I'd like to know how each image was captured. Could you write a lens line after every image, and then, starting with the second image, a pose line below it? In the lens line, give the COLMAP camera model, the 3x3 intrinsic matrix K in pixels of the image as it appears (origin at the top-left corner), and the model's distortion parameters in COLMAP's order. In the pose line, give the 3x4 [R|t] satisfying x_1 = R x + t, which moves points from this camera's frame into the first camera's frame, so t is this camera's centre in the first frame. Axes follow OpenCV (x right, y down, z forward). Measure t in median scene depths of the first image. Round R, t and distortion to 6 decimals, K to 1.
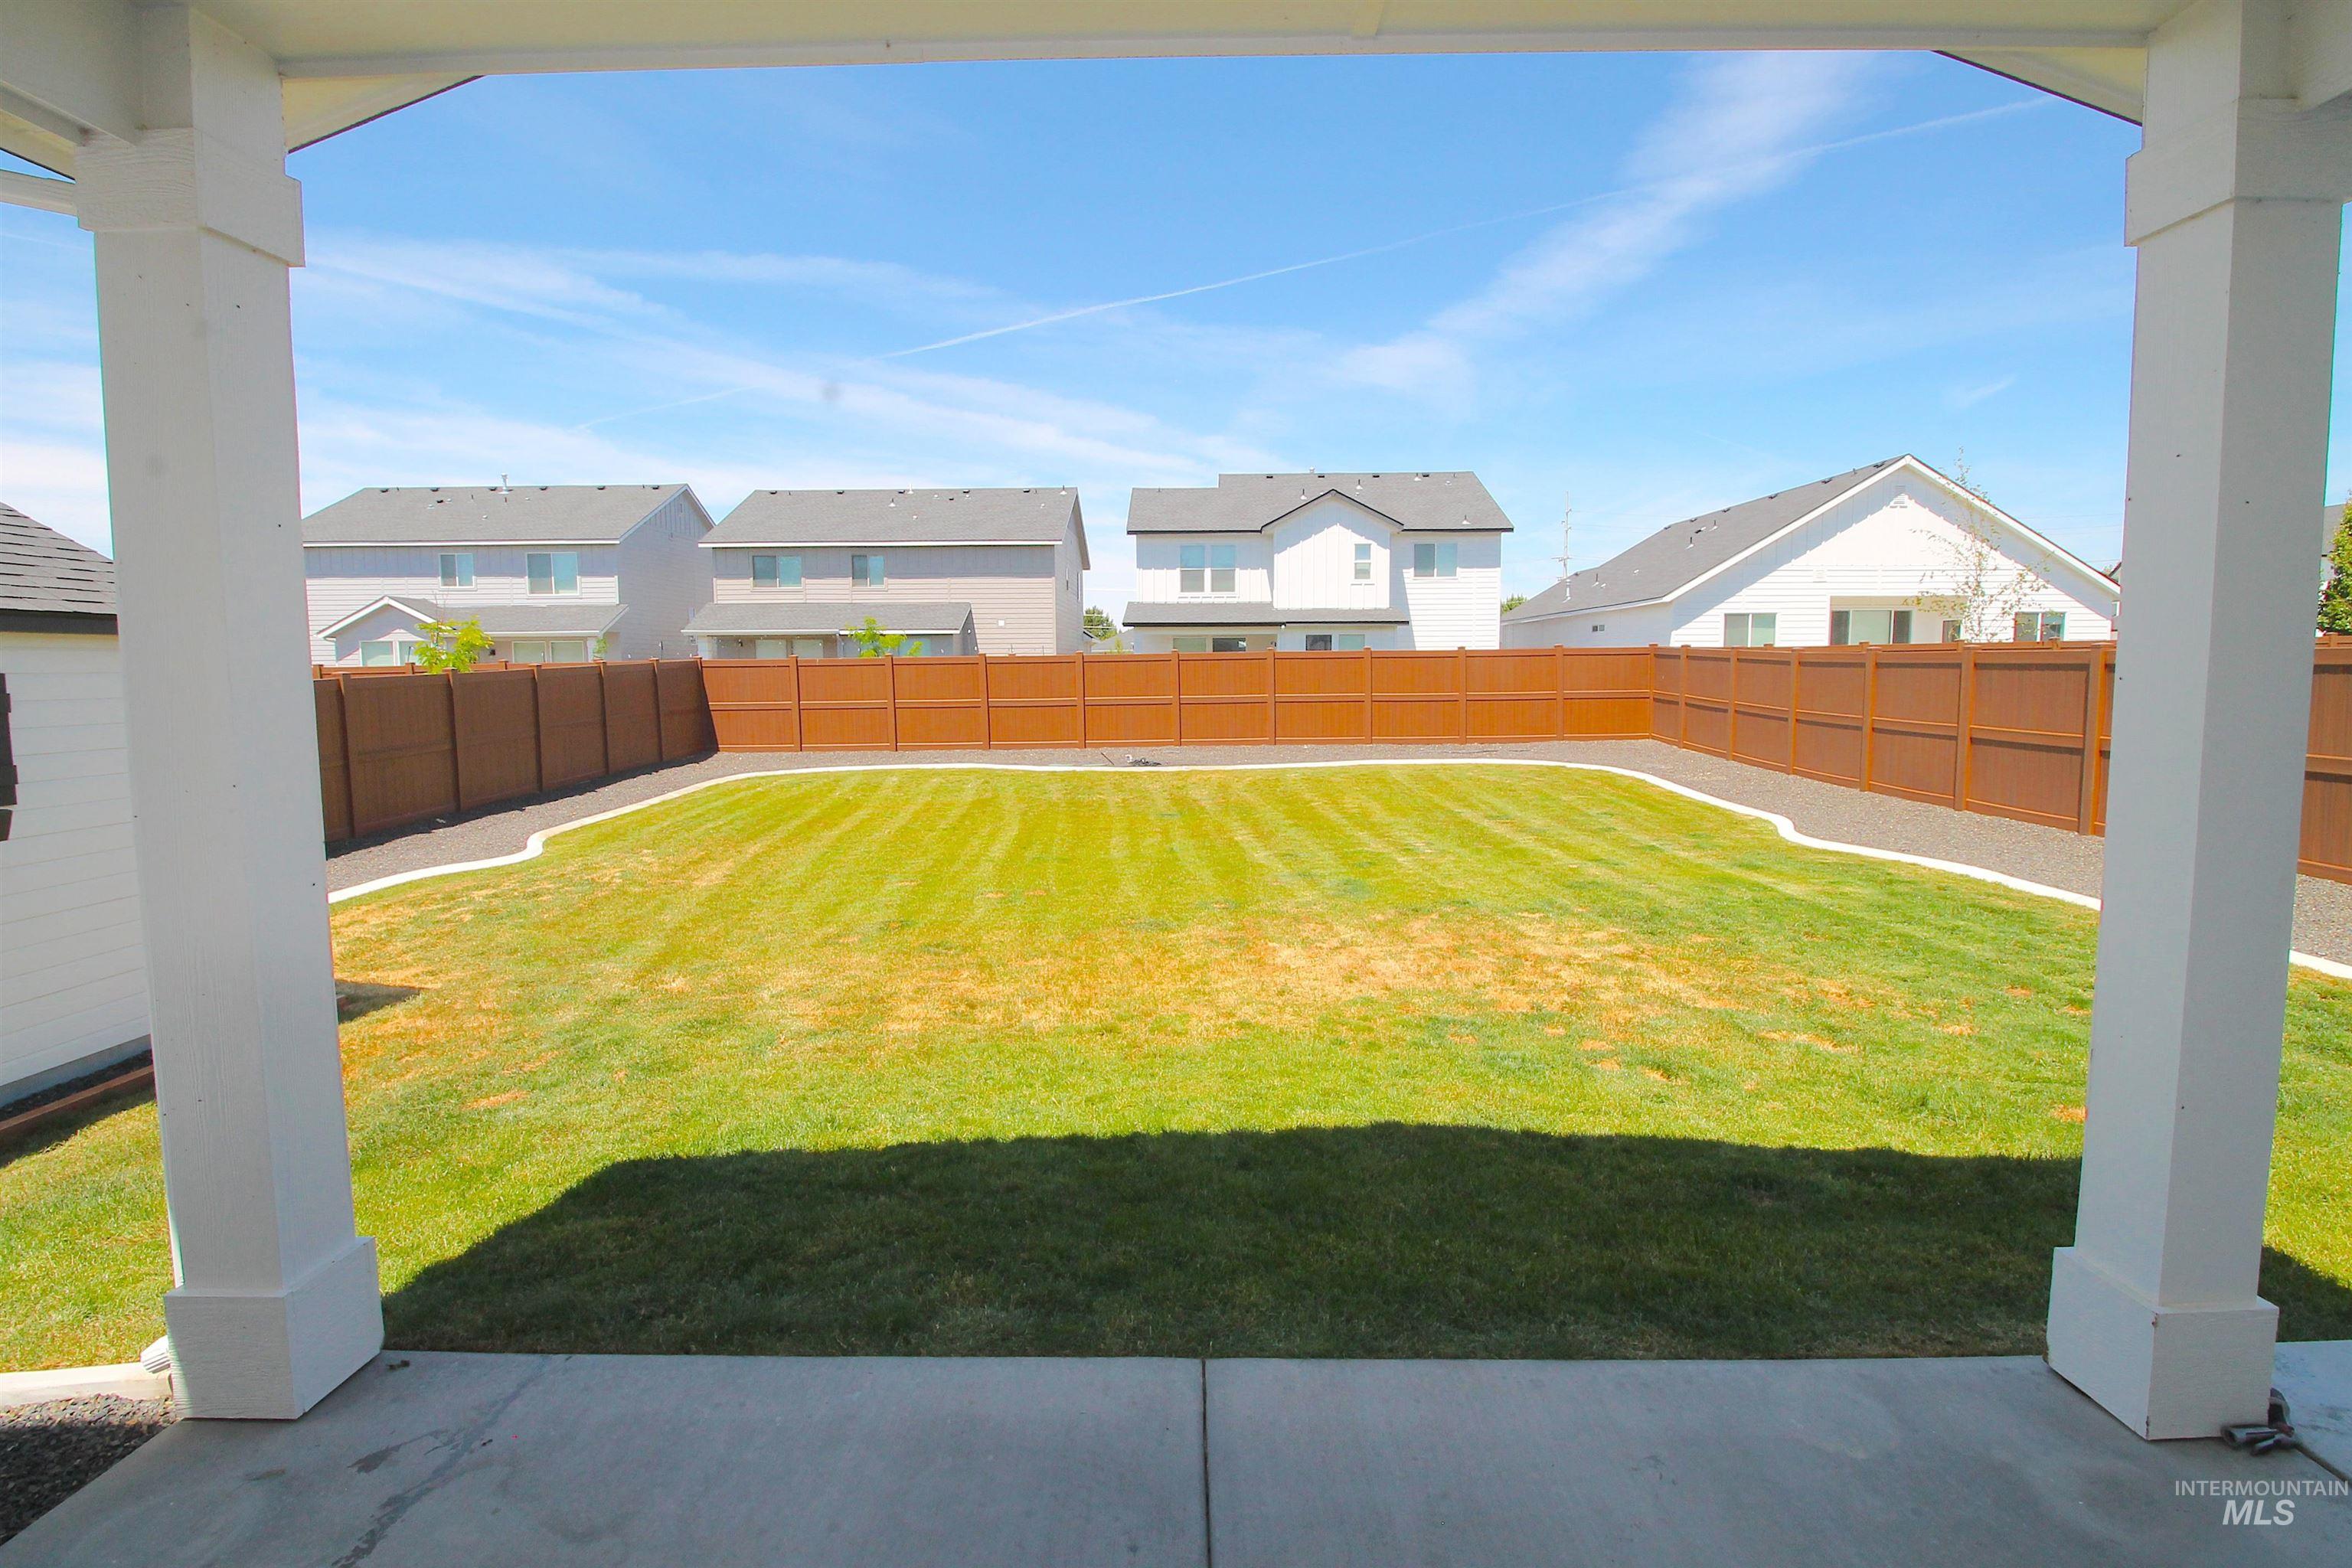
lens RADIAL K [[1142.8, 0, 1176.0], [0, 1142.8, 784.0], [0, 0, 1]] dist [-0.003415, -0.001301]
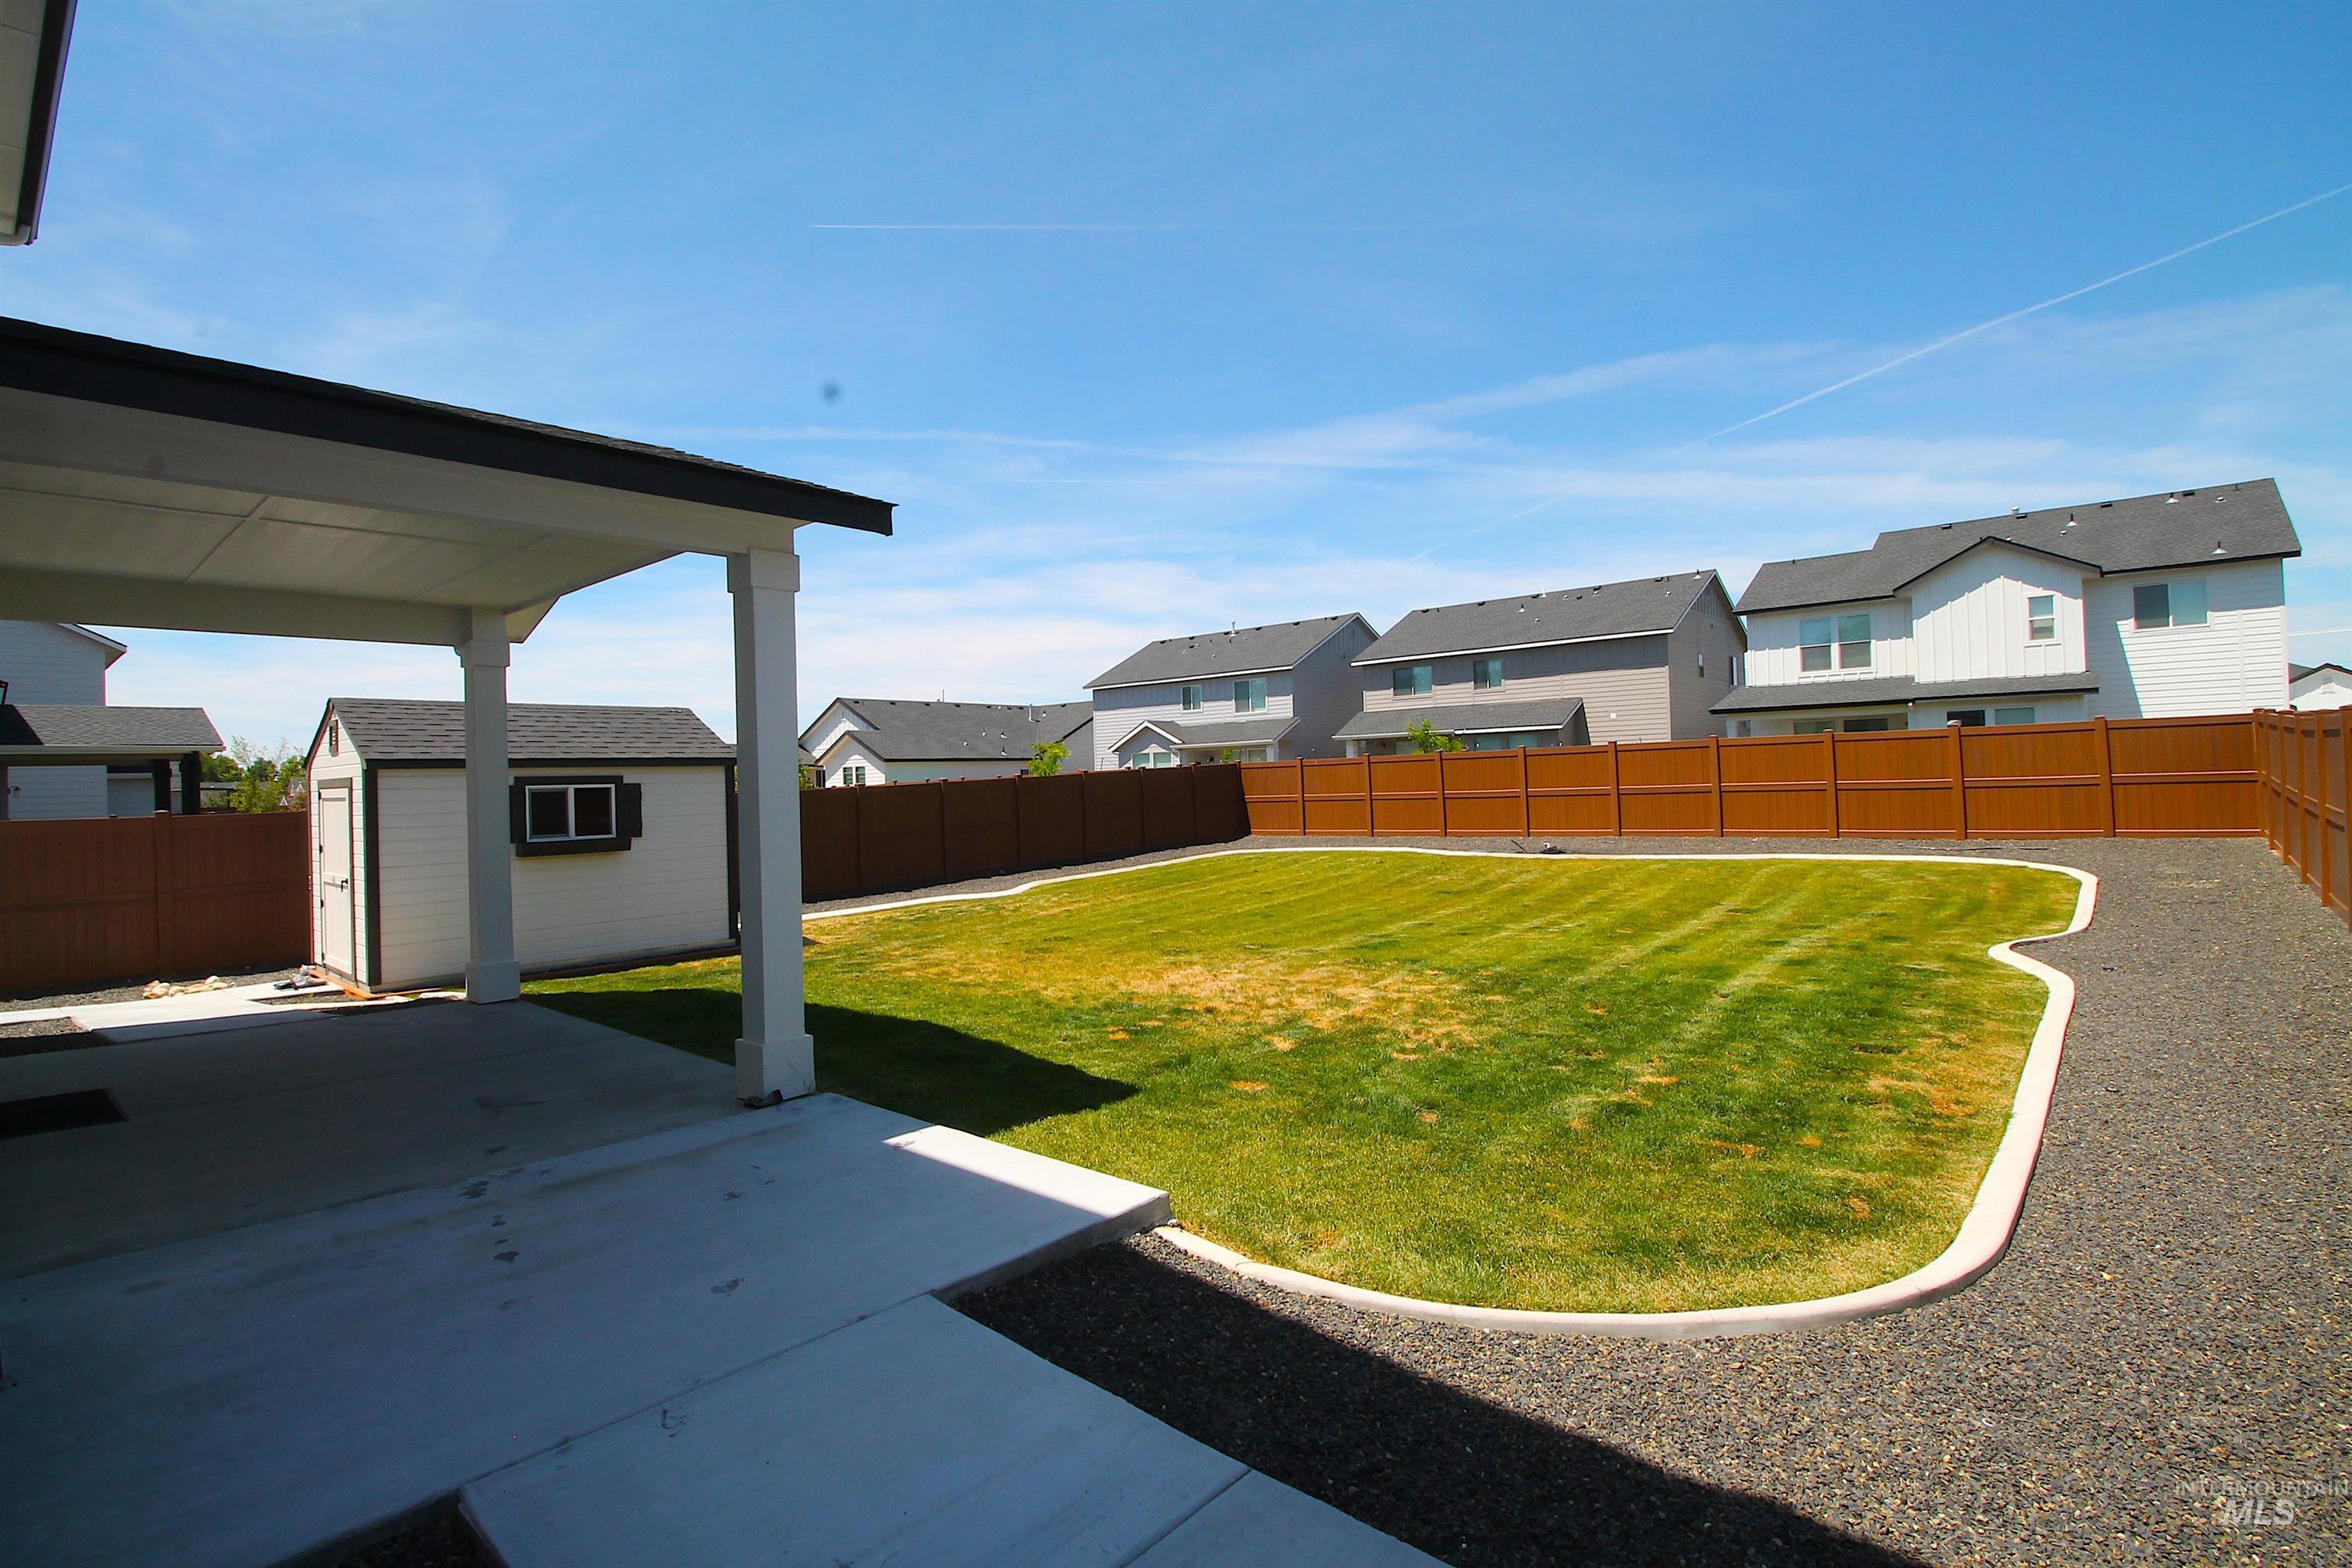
lens RADIAL K [[1142.8, 0, 1176.0], [0, 1142.8, 784.0], [0, 0, 1]] dist [-0.003415, -0.001301]
pose [[0.754791, -0.013696, -0.655822, 0.223092], [-0.039962, 0.996965, -0.066812, 0.002242], [0.654747, 0.076637, 0.751953, -0.005155]]
